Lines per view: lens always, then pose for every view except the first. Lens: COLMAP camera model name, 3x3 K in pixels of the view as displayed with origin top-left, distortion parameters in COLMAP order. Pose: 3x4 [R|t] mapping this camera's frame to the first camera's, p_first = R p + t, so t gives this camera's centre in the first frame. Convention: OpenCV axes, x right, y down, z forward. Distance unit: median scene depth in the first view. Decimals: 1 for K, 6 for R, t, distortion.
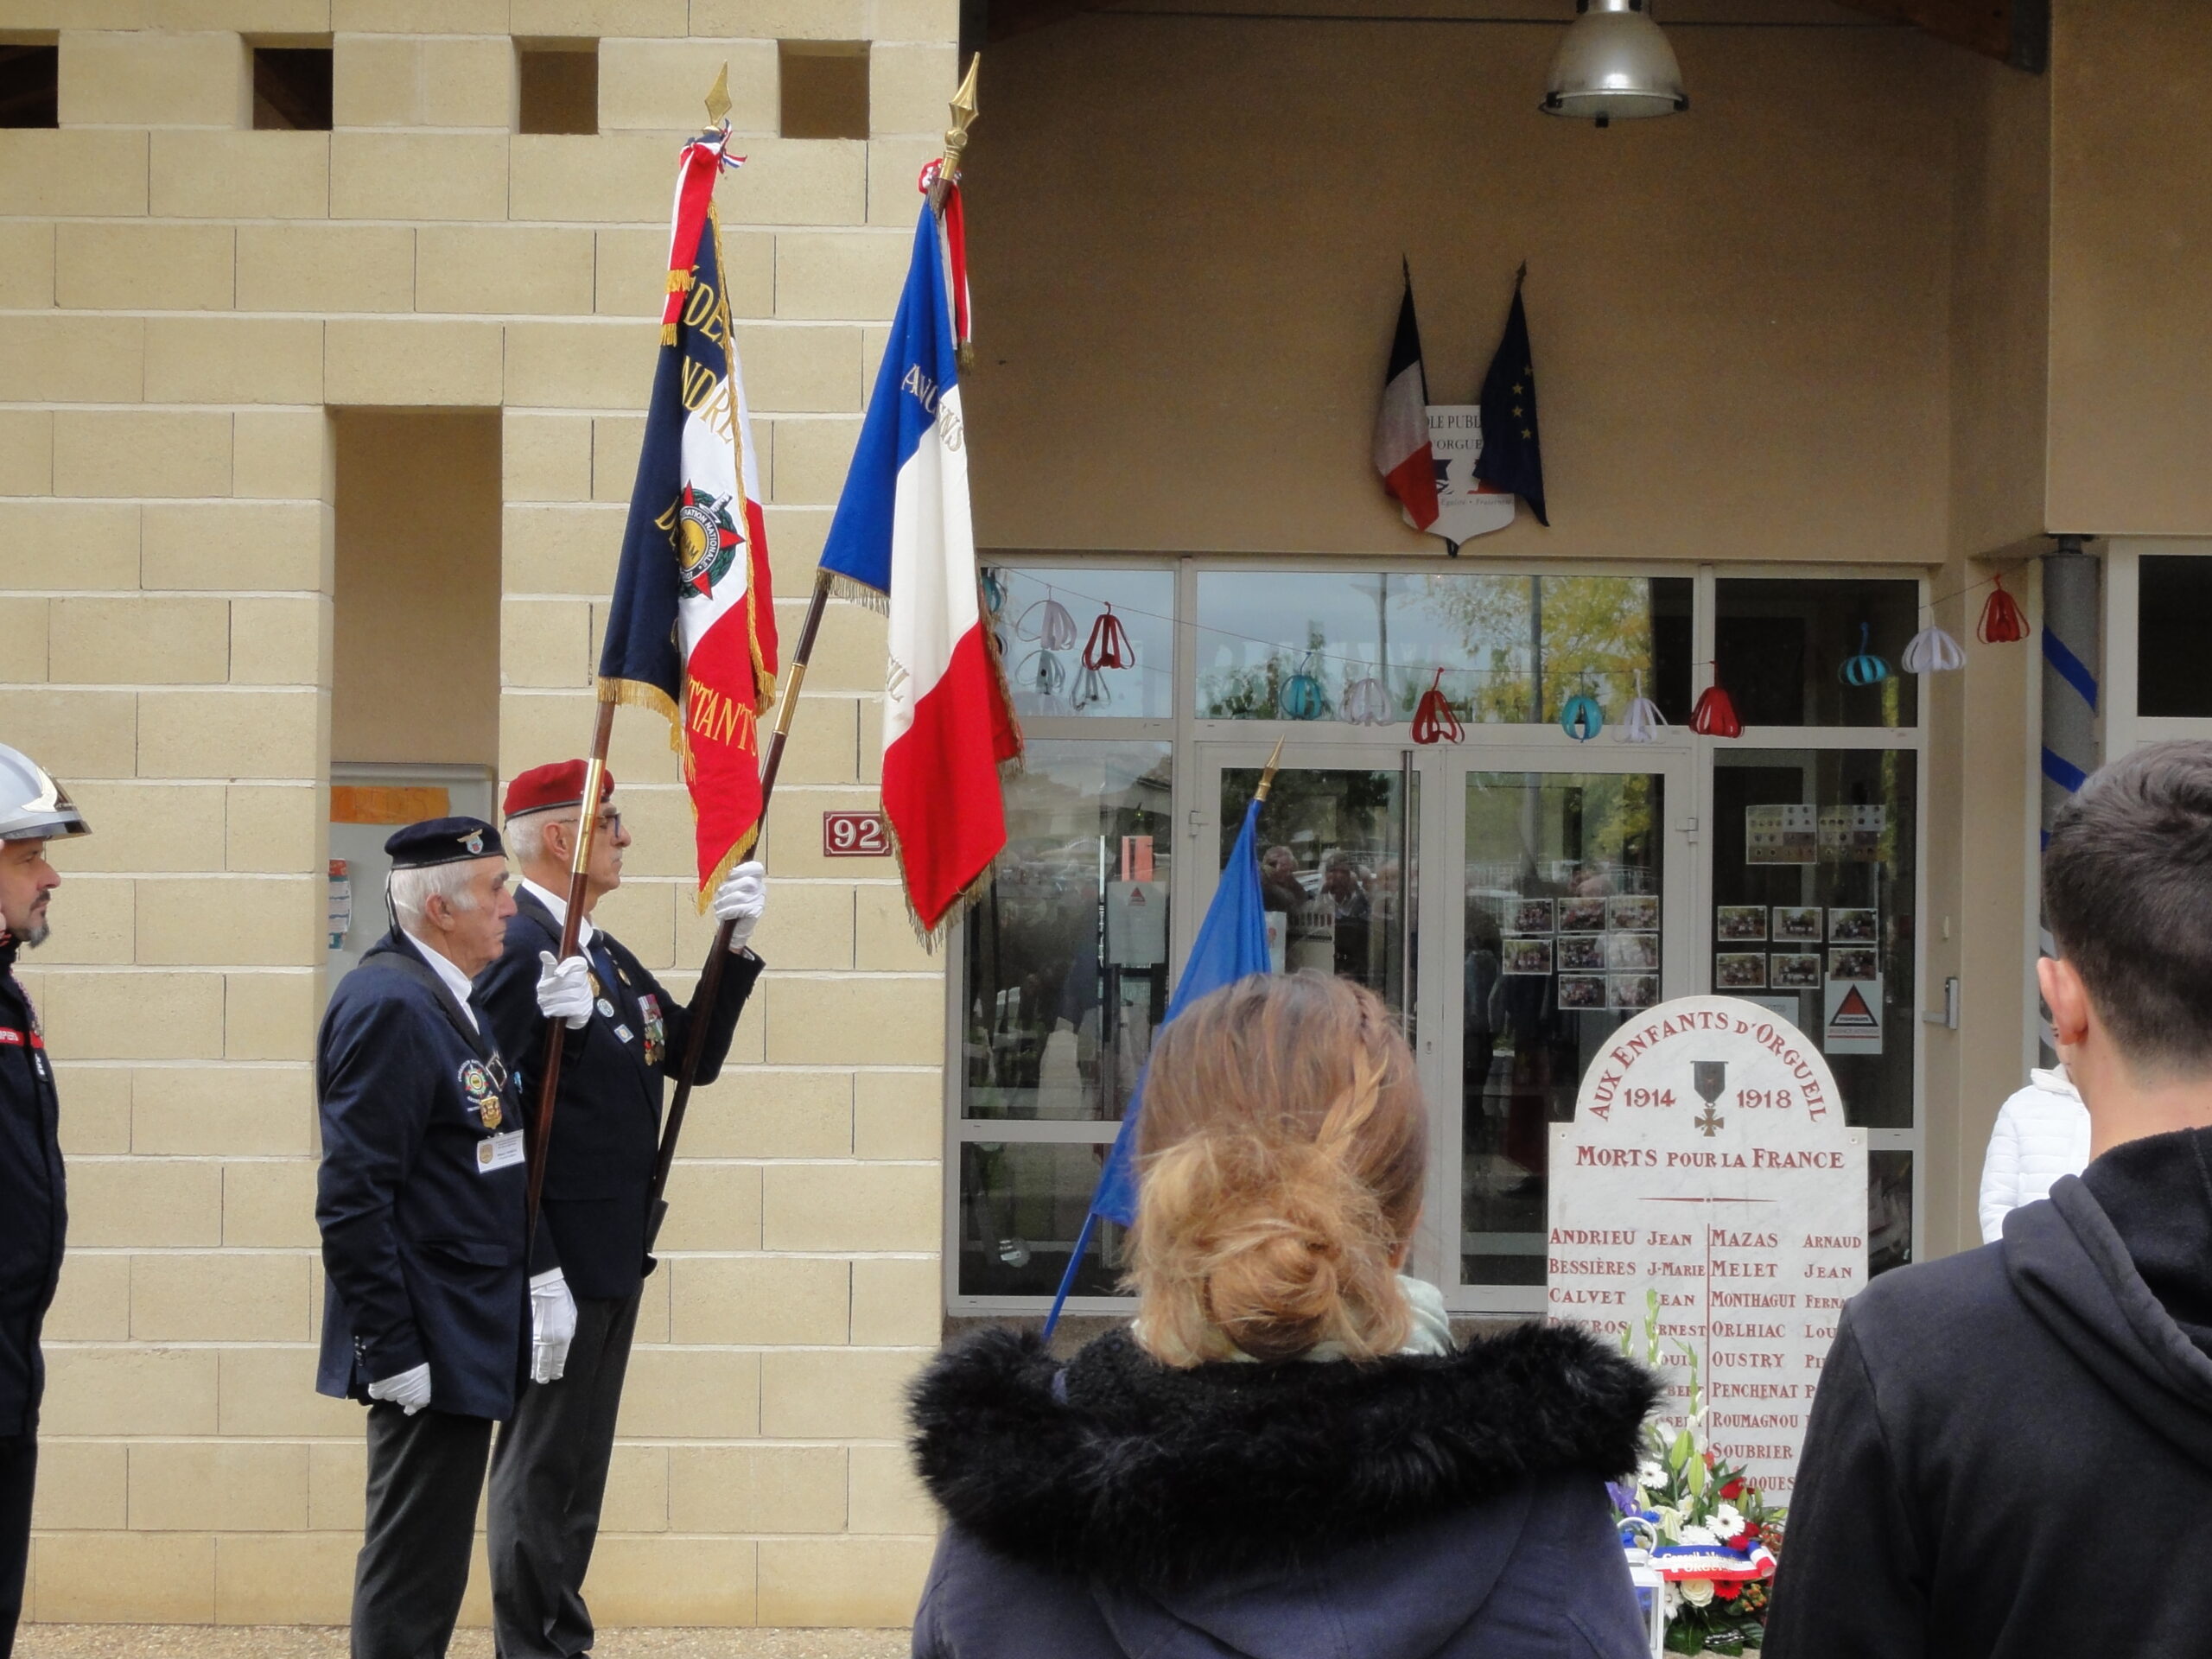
lens RADIAL K [[4301.1, 0, 1109.8], [0, 4301.1, 819.1], [0, 0, 1]] dist [-0.009572, 0.075335]
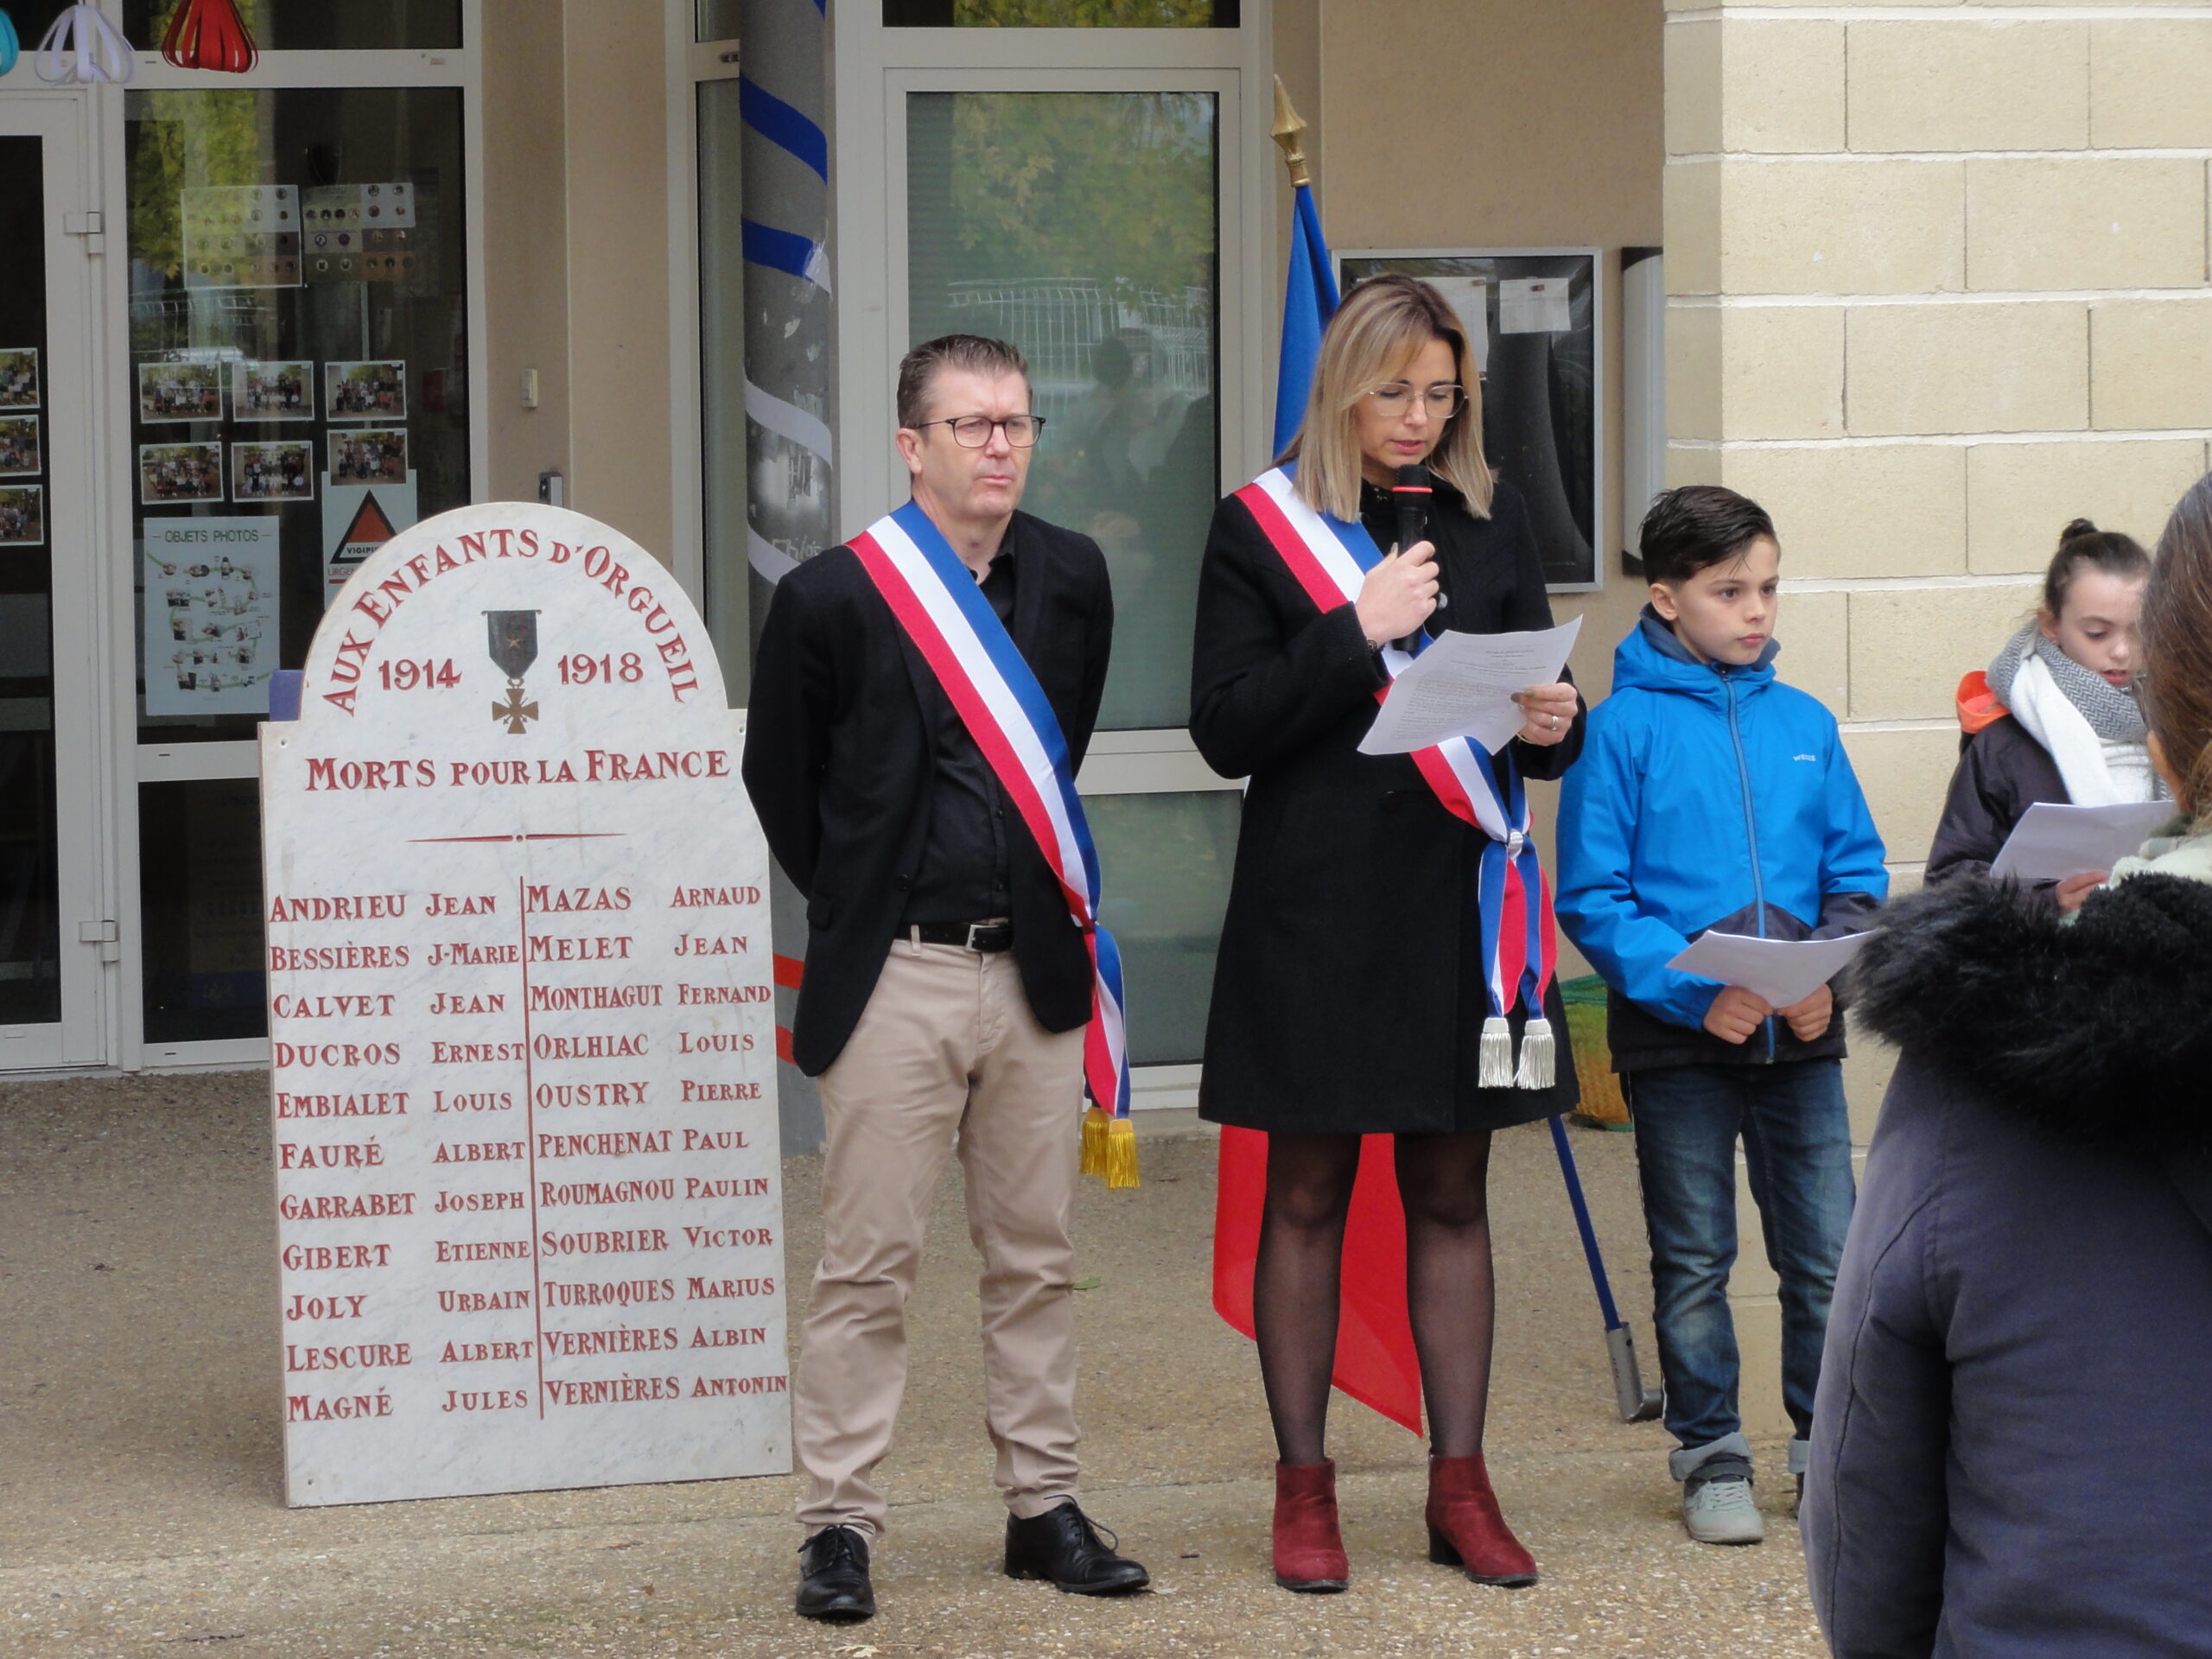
lens RADIAL K [[7936.4, 0, 1106.4], [0, 7936.4, 886.9], [0, 0, 1]] dist [-0.038701, 0.681978]
pose [[0.937140, -0.048969, 0.345502, -0.171153], [0.019529, 0.995913, 0.088182, -0.001917], [-0.348408, -0.075892, 0.934266, -0.078879]]
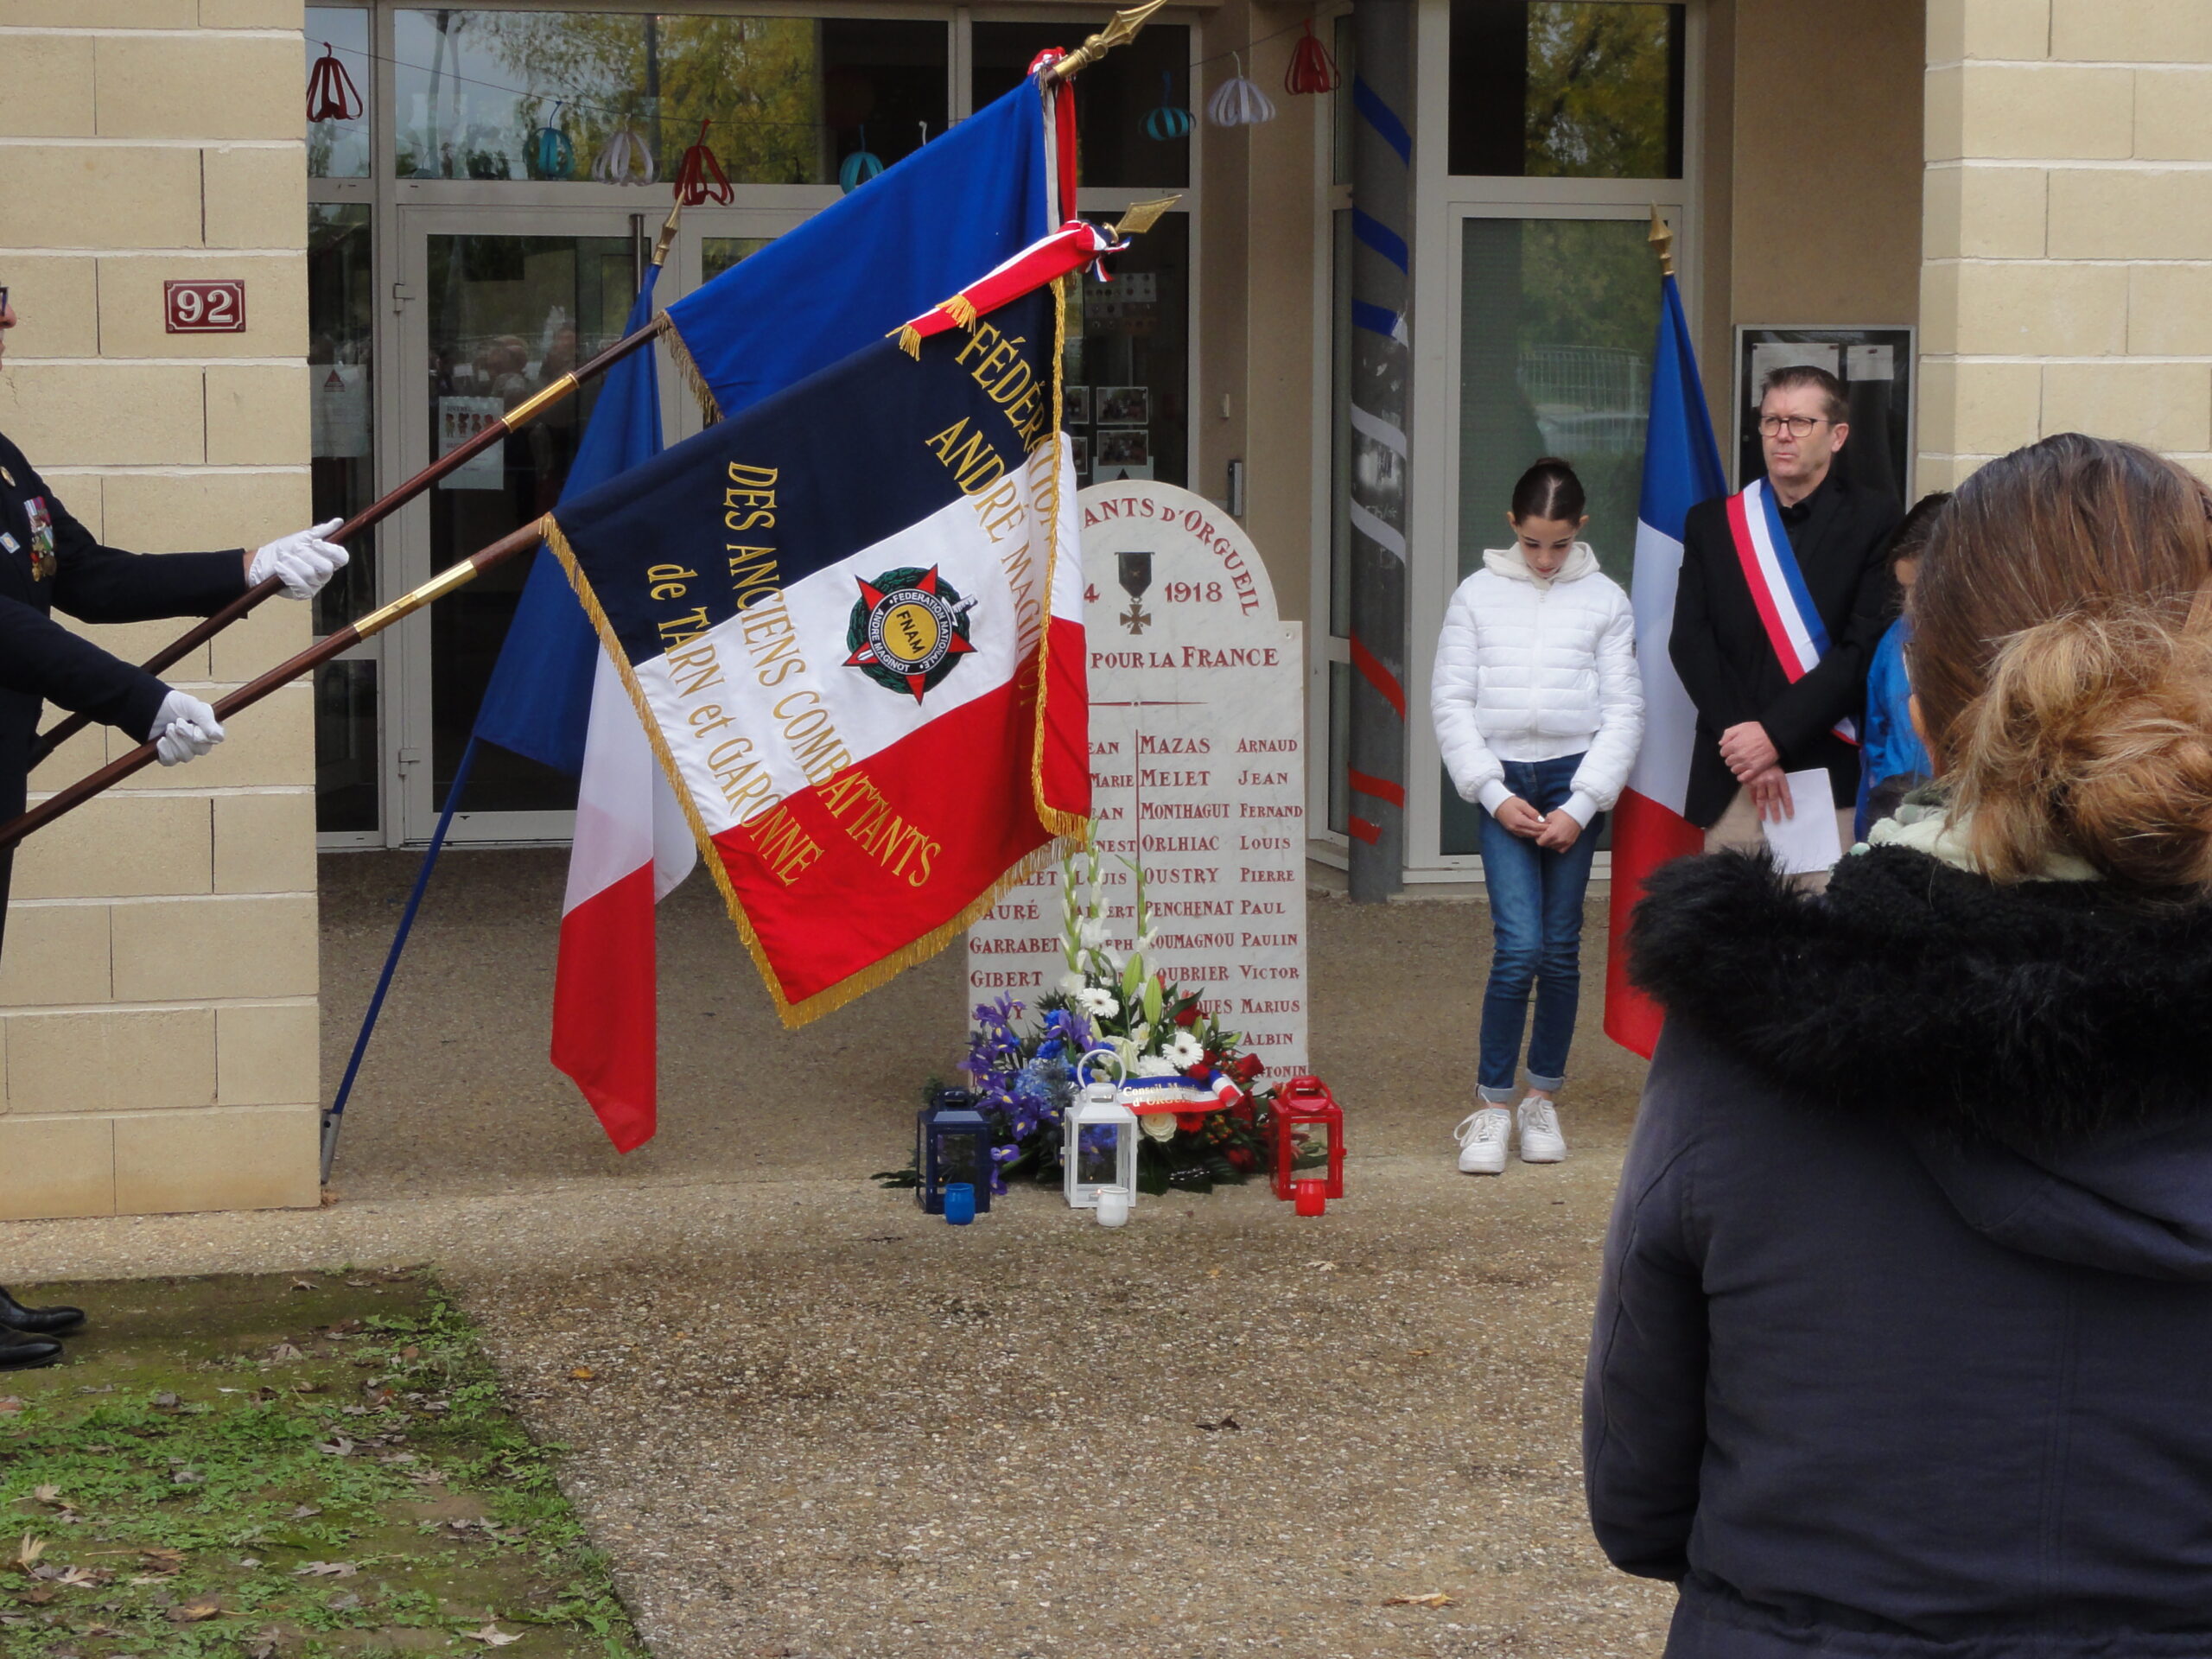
lens RADIAL K [[4673.4, 0, 1143.4], [0, 4673.4, 838.1], [0, 0, 1]] dist [-0.022607, 0.054224]
pose [[0.971966, -0.032529, 0.232859, -0.091687], [0.005641, 0.993325, 0.115215, 0.002410], [-0.235052, -0.110672, 0.965662, 0.035967]]
